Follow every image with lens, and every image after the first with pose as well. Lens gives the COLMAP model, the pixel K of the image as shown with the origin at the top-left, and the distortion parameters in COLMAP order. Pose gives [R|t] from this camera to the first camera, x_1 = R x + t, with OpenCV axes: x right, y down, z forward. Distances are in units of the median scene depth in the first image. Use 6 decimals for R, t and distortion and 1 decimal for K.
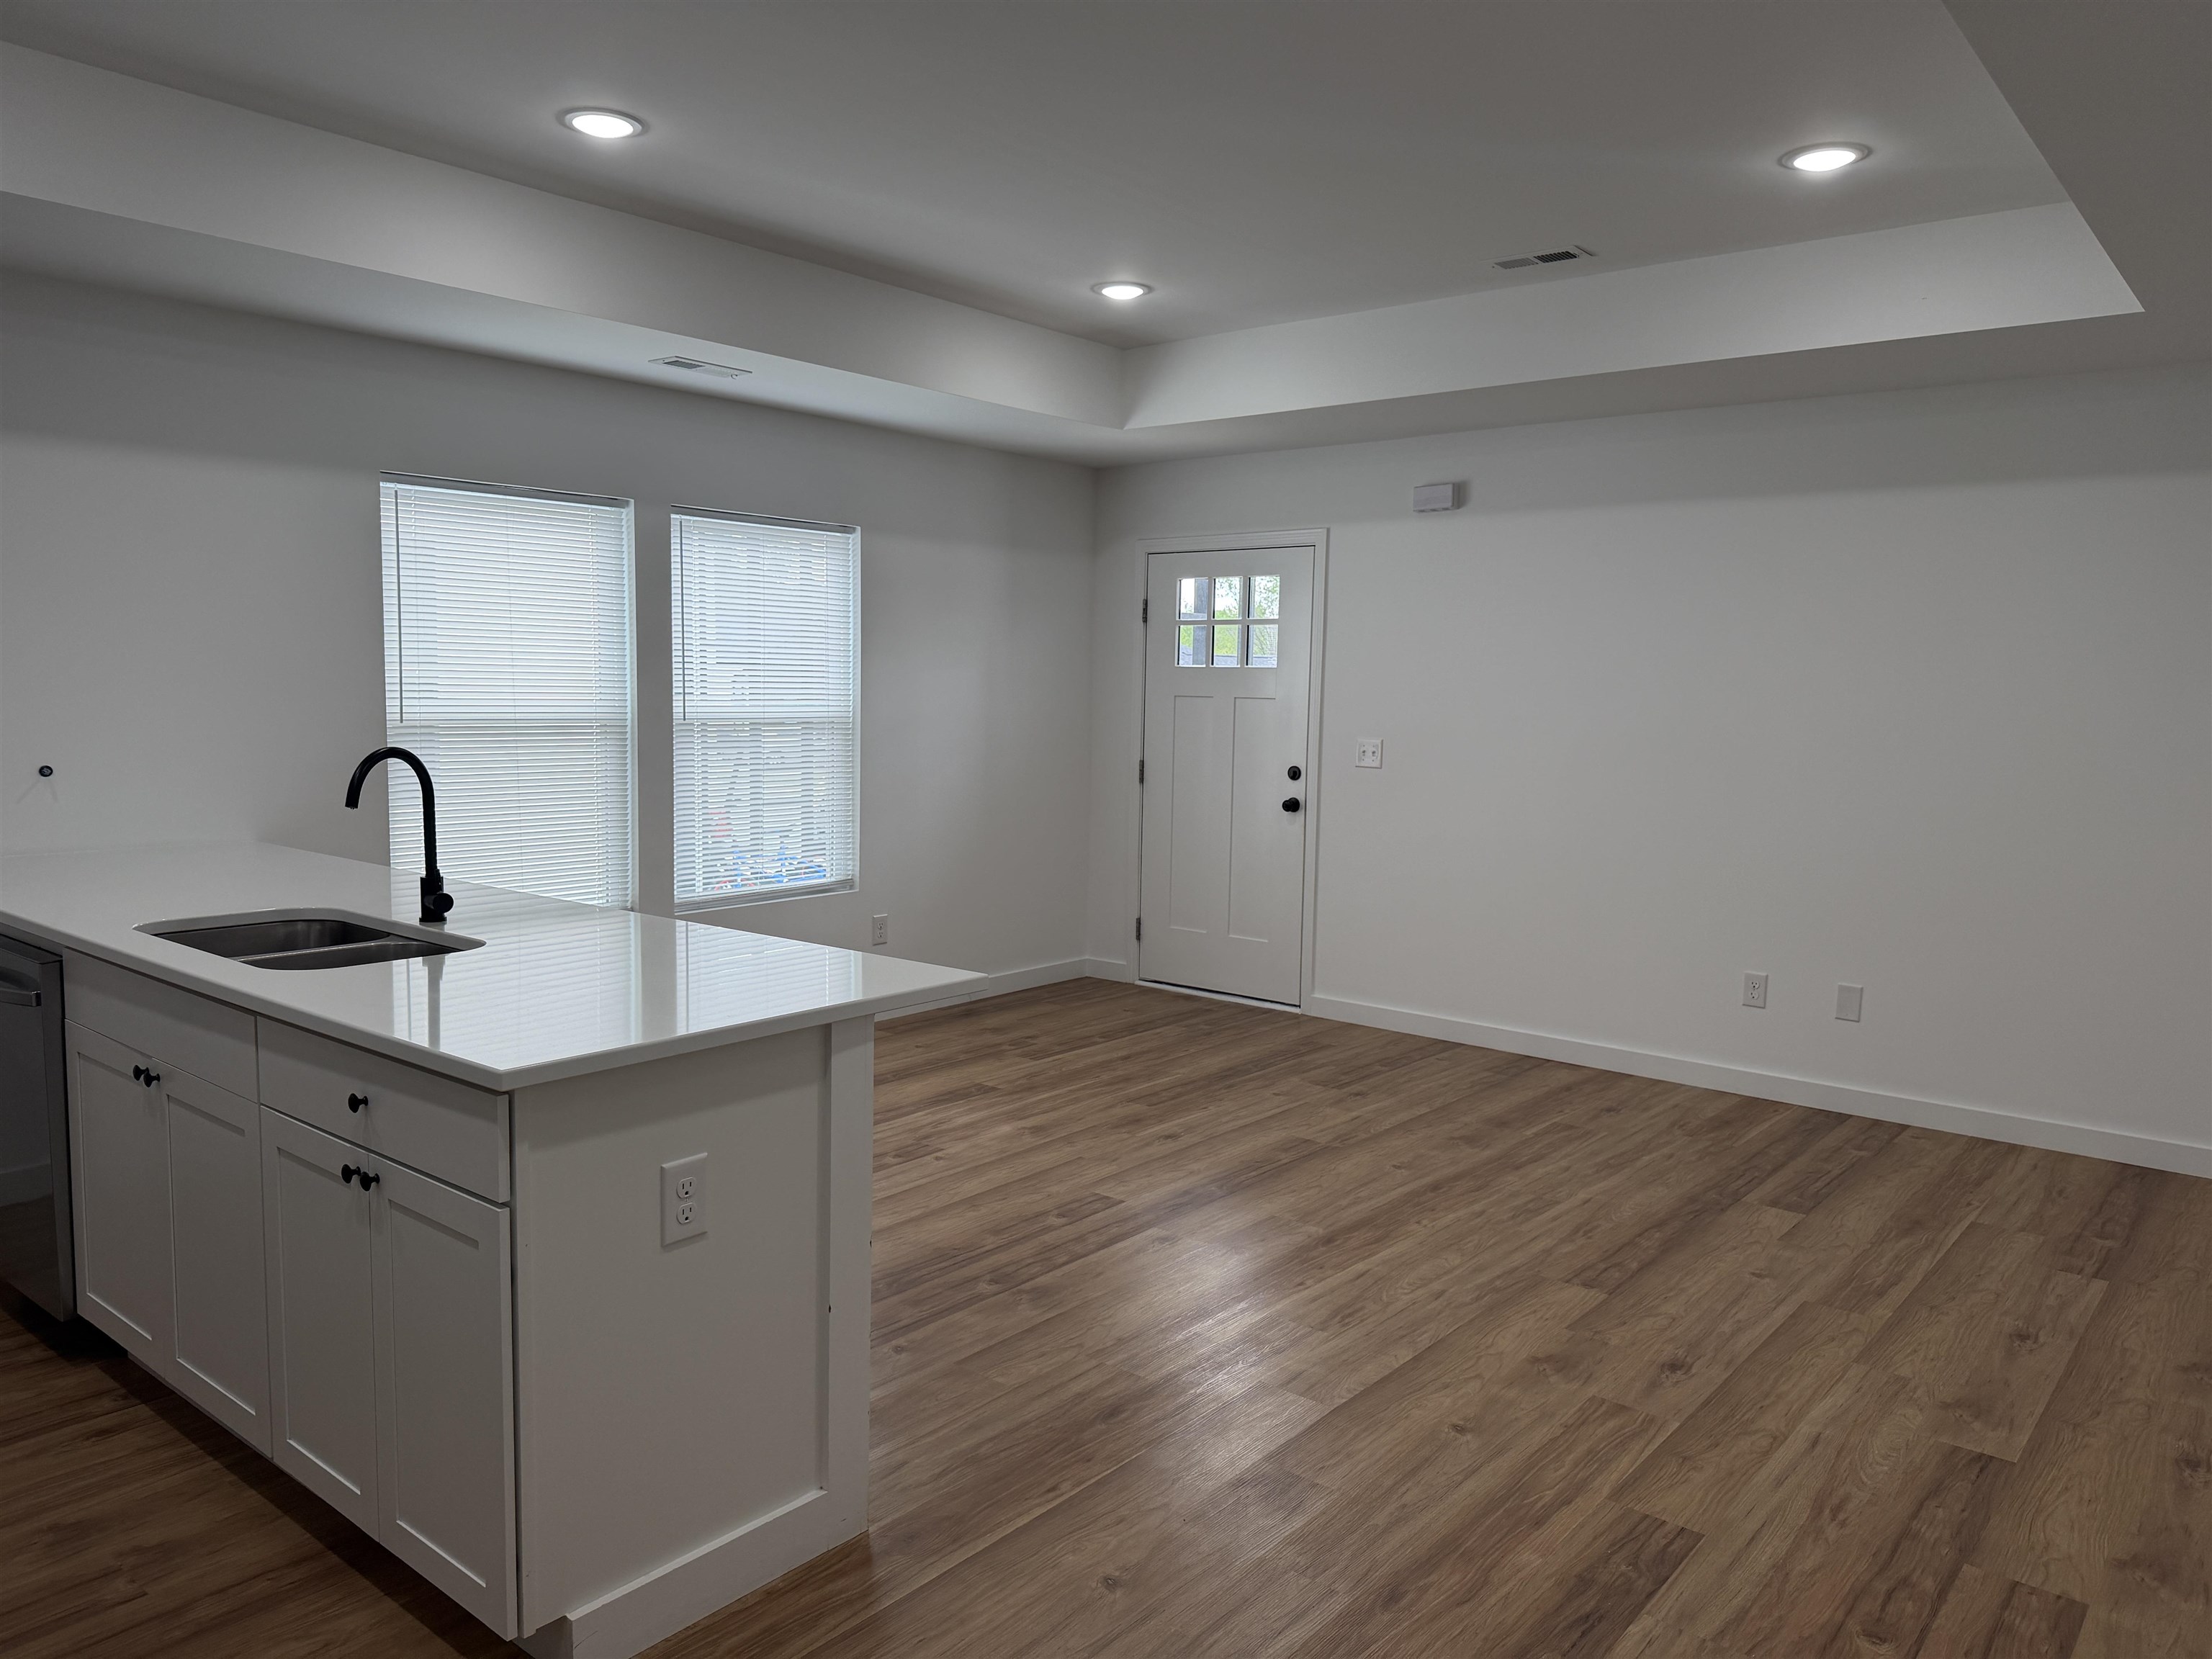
lens RADIAL K [[1564.4, 0, 1125.3], [0, 1564.4, 839.9], [0, 0, 1]] dist [0.077517, -0.095502]
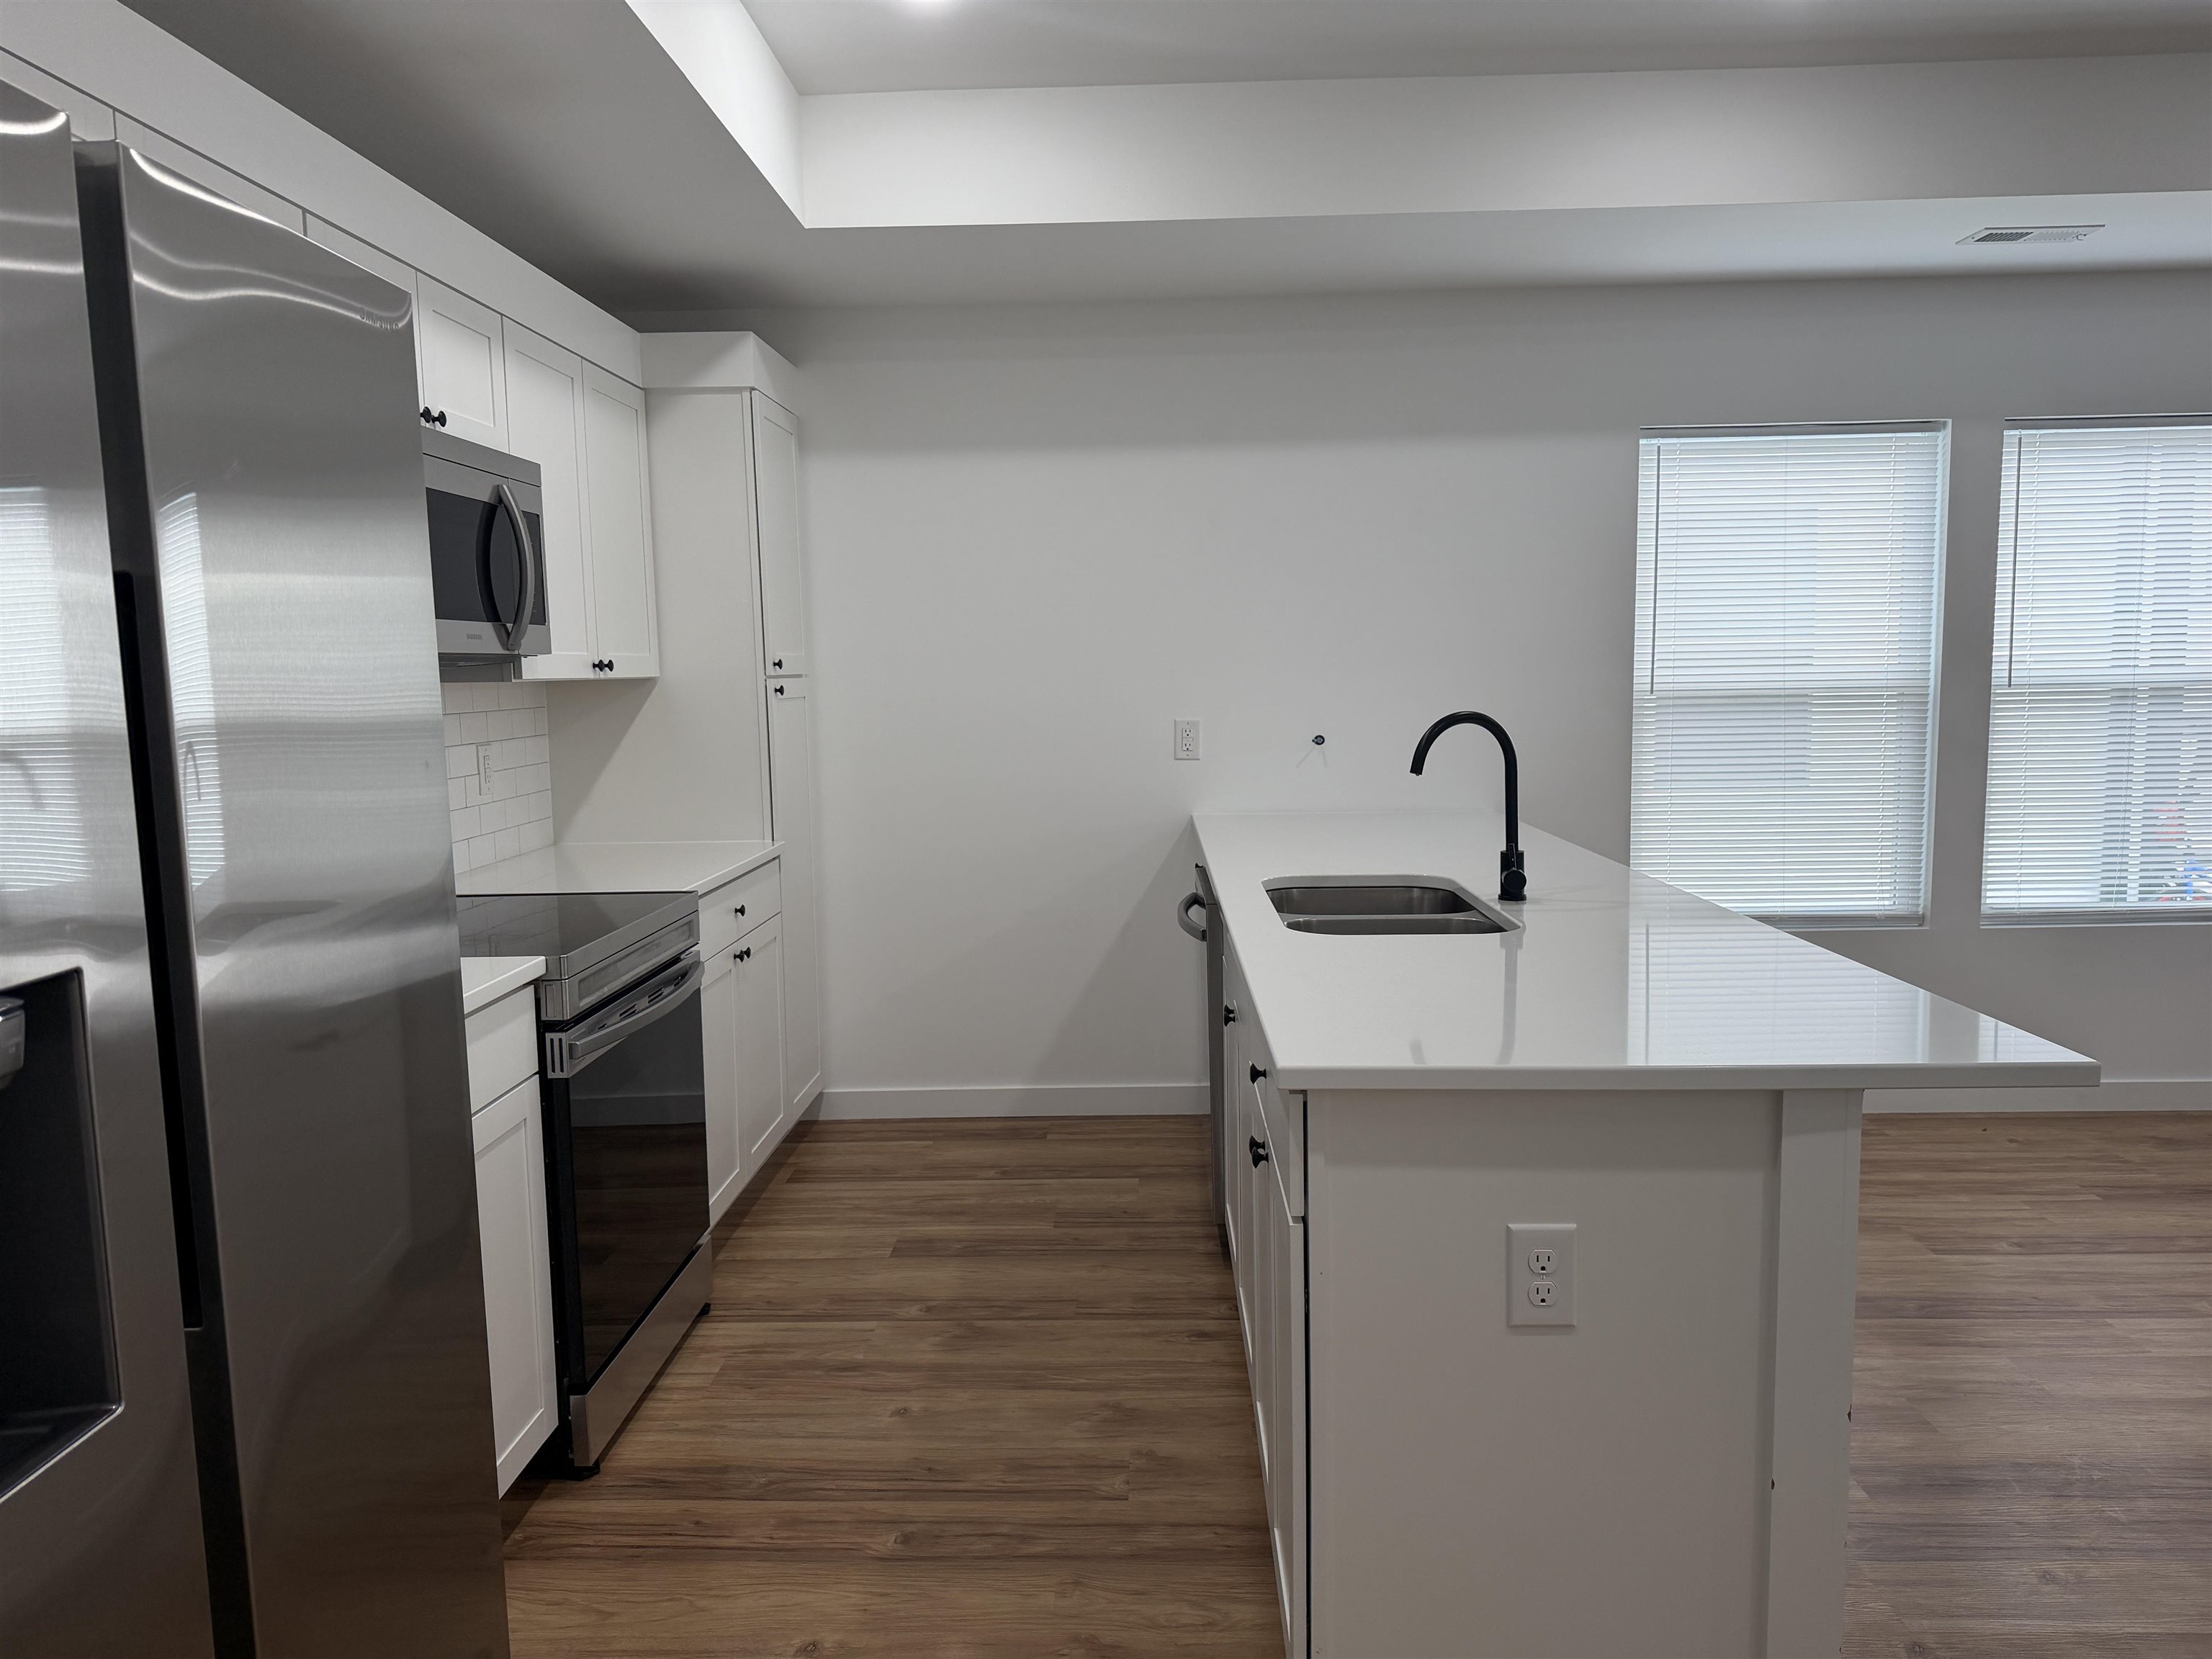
lens RADIAL K [[1564.4, 0, 1094.2], [0, 1564.4, 829.4], [0, 0, 1]] dist [0.077517, -0.095502]
pose [[0.604575, 0.058016, -0.794432, 0.144156], [-0.056708, 0.997948, 0.029723, -0.003128], [0.794527, 0.027081, 0.606625, 0.248612]]
